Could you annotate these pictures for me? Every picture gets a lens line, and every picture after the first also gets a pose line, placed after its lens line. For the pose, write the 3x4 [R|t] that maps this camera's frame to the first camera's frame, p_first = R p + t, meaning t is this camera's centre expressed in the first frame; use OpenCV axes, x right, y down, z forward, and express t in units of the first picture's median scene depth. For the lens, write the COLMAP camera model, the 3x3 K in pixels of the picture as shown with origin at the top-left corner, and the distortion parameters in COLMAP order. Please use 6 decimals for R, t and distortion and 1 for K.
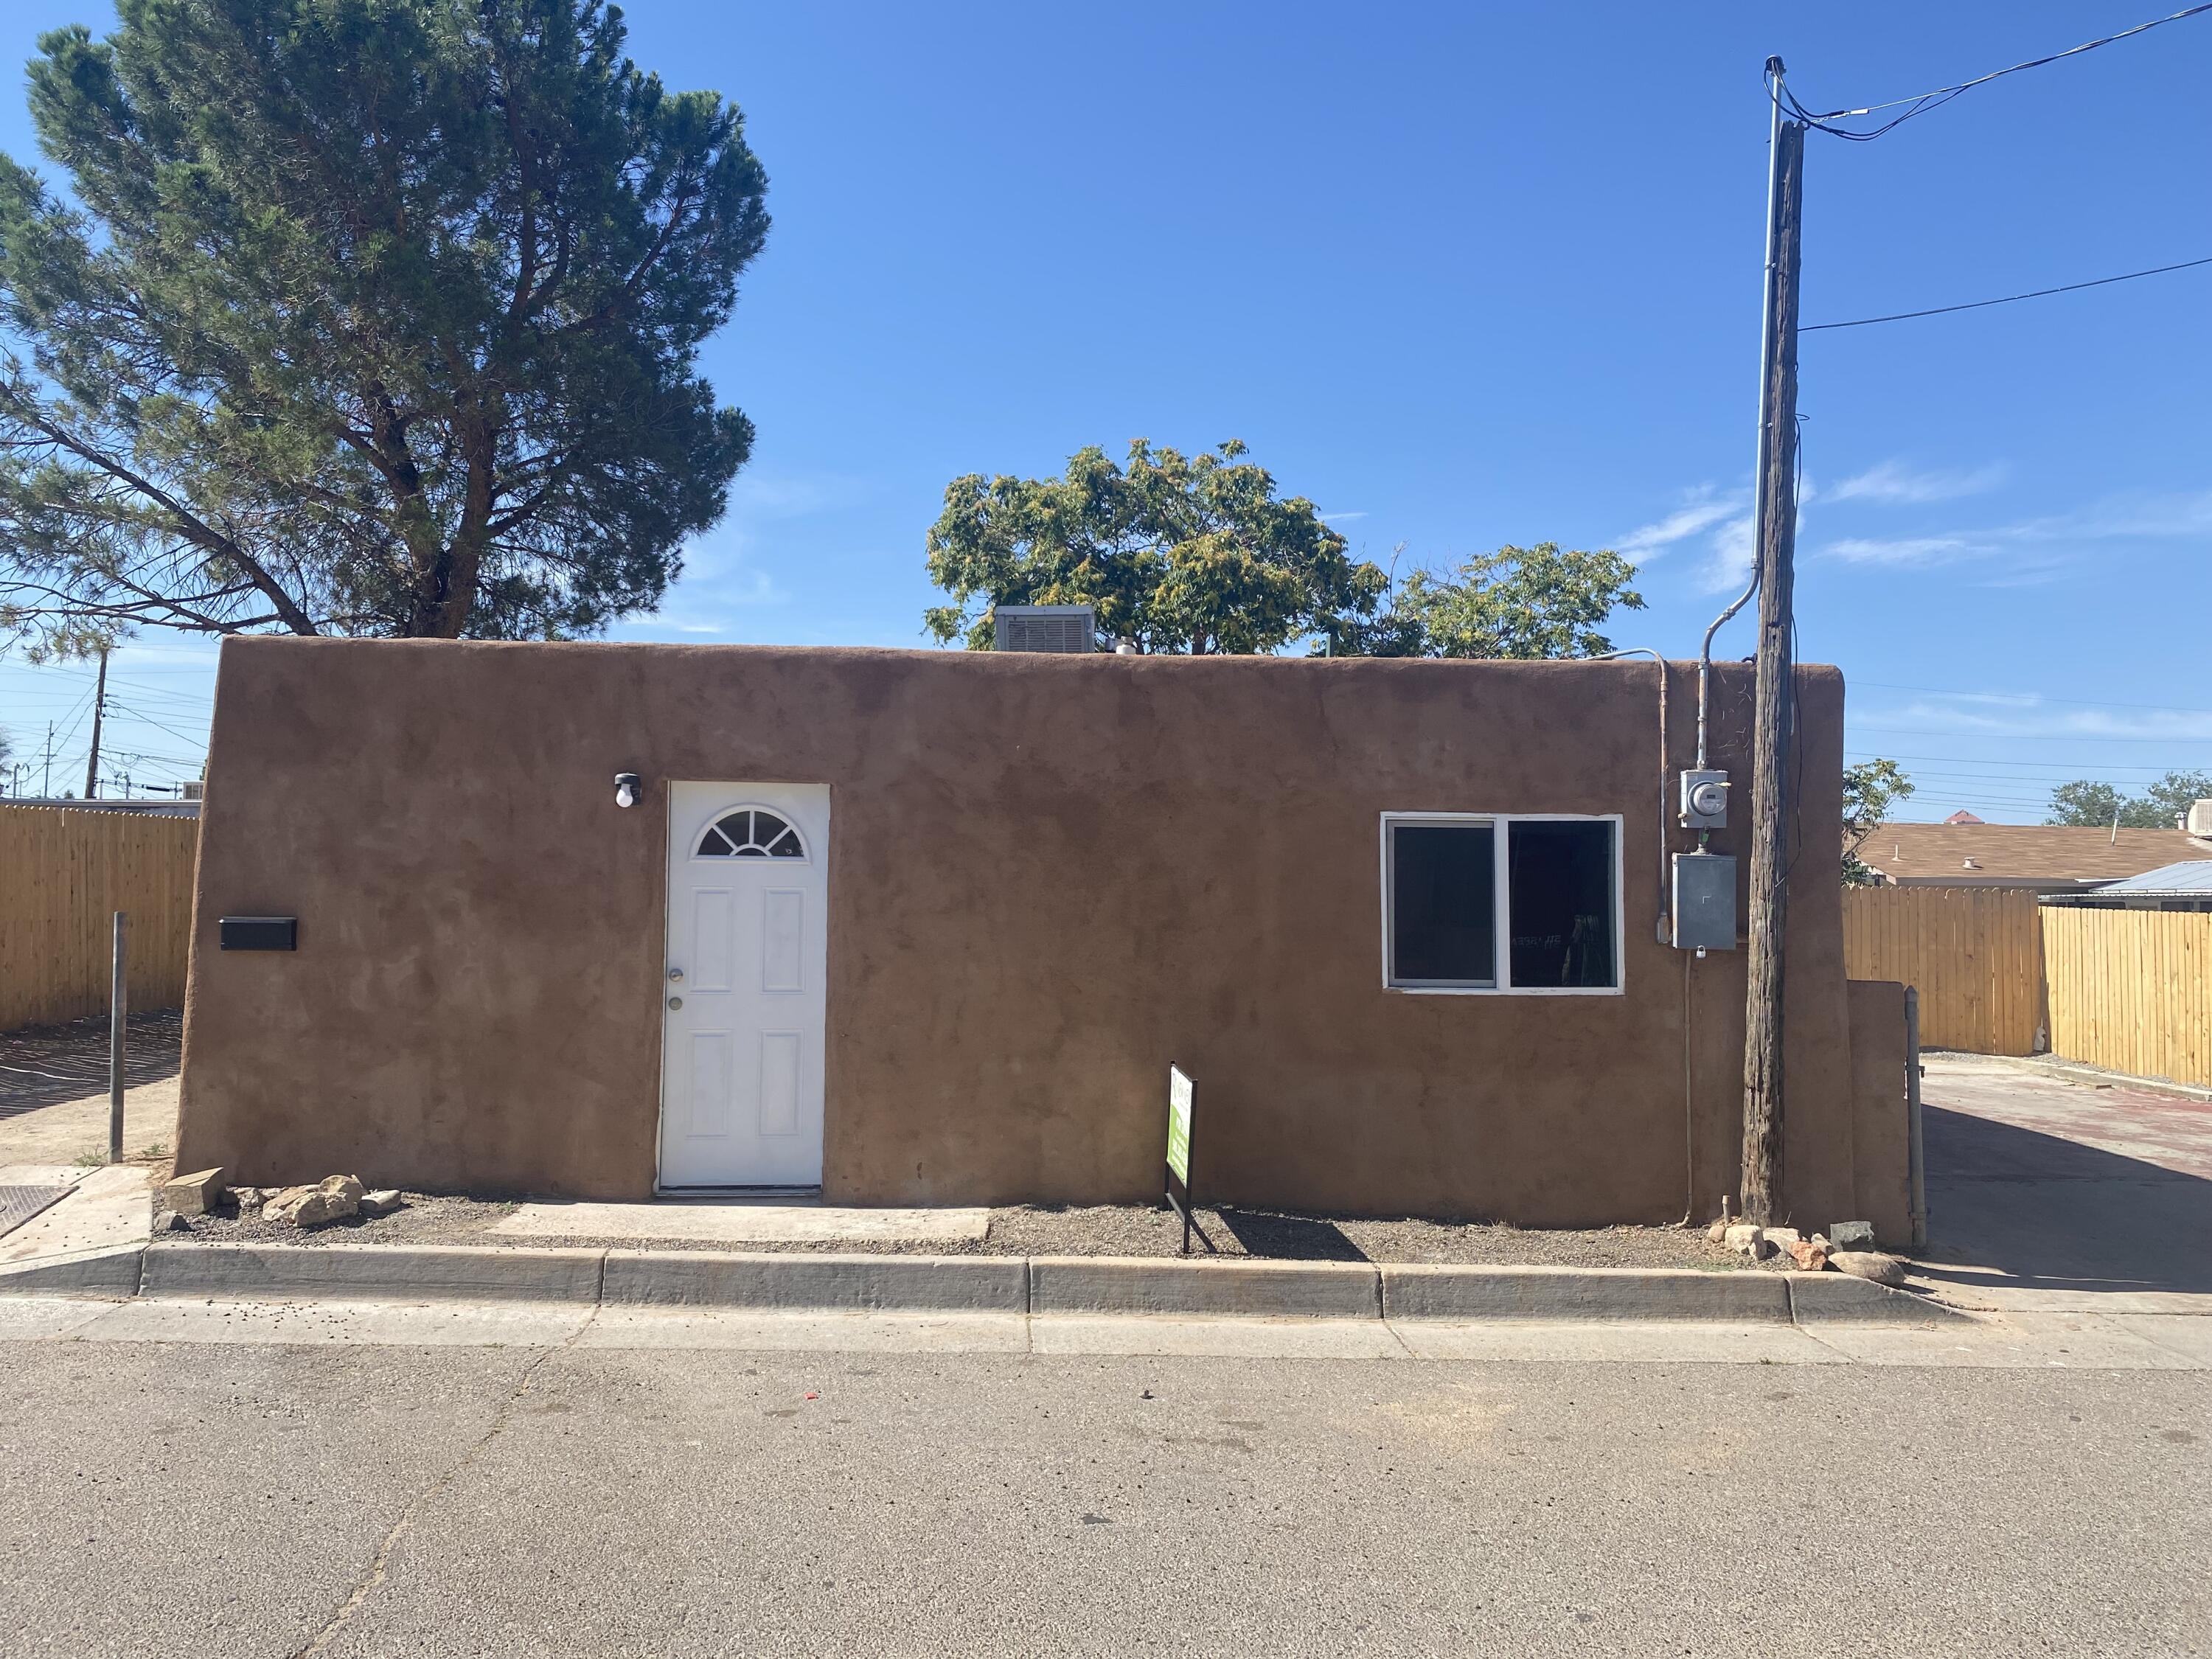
lens RADIAL K [[1696.4, 0, 1066.9], [0, 1696.4, 828.9], [0, 0, 1]] dist [0.060224, -0.054167]
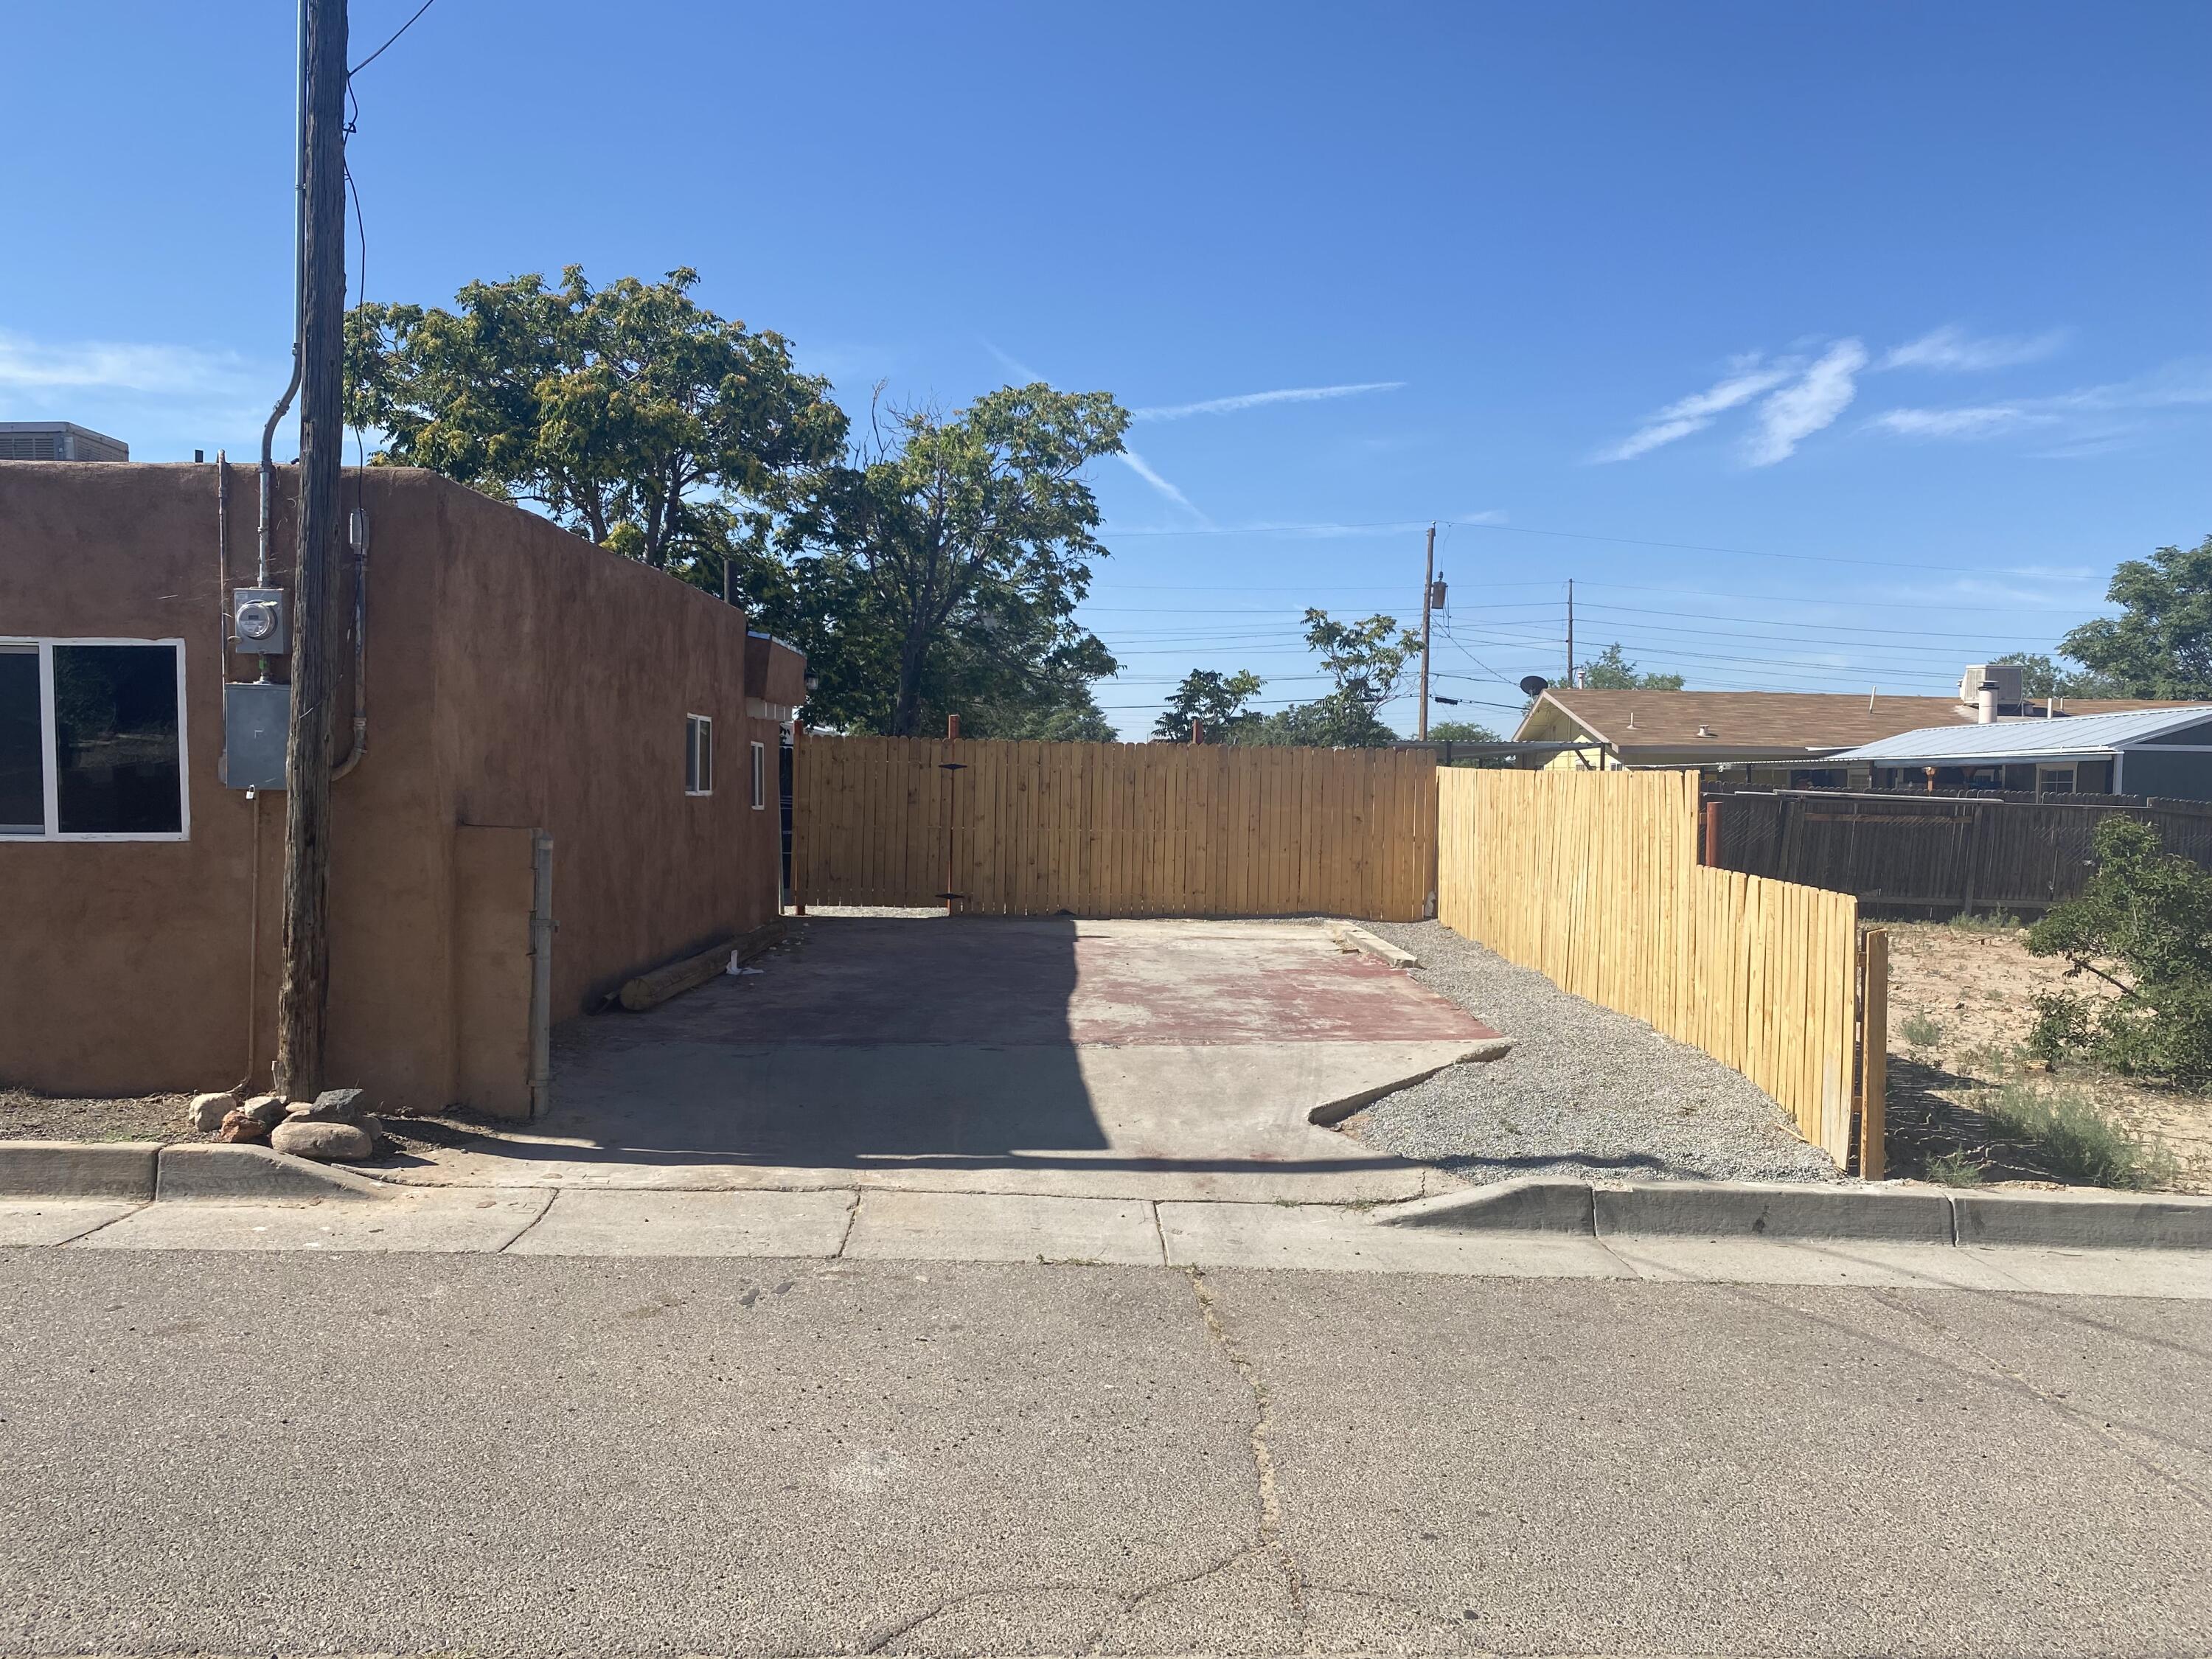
lens RADIAL K [[1697.7, 0, 1105.4], [0, 1697.7, 816.4], [0, 0, 1]] dist [0.024269, -0.014262]
pose [[0.999611, 0.000585, -0.027870, 0.551387], [0.001161, 0.998040, 0.062567, 0.019207], [0.027852, -0.062575, 0.997652, 0.080267]]
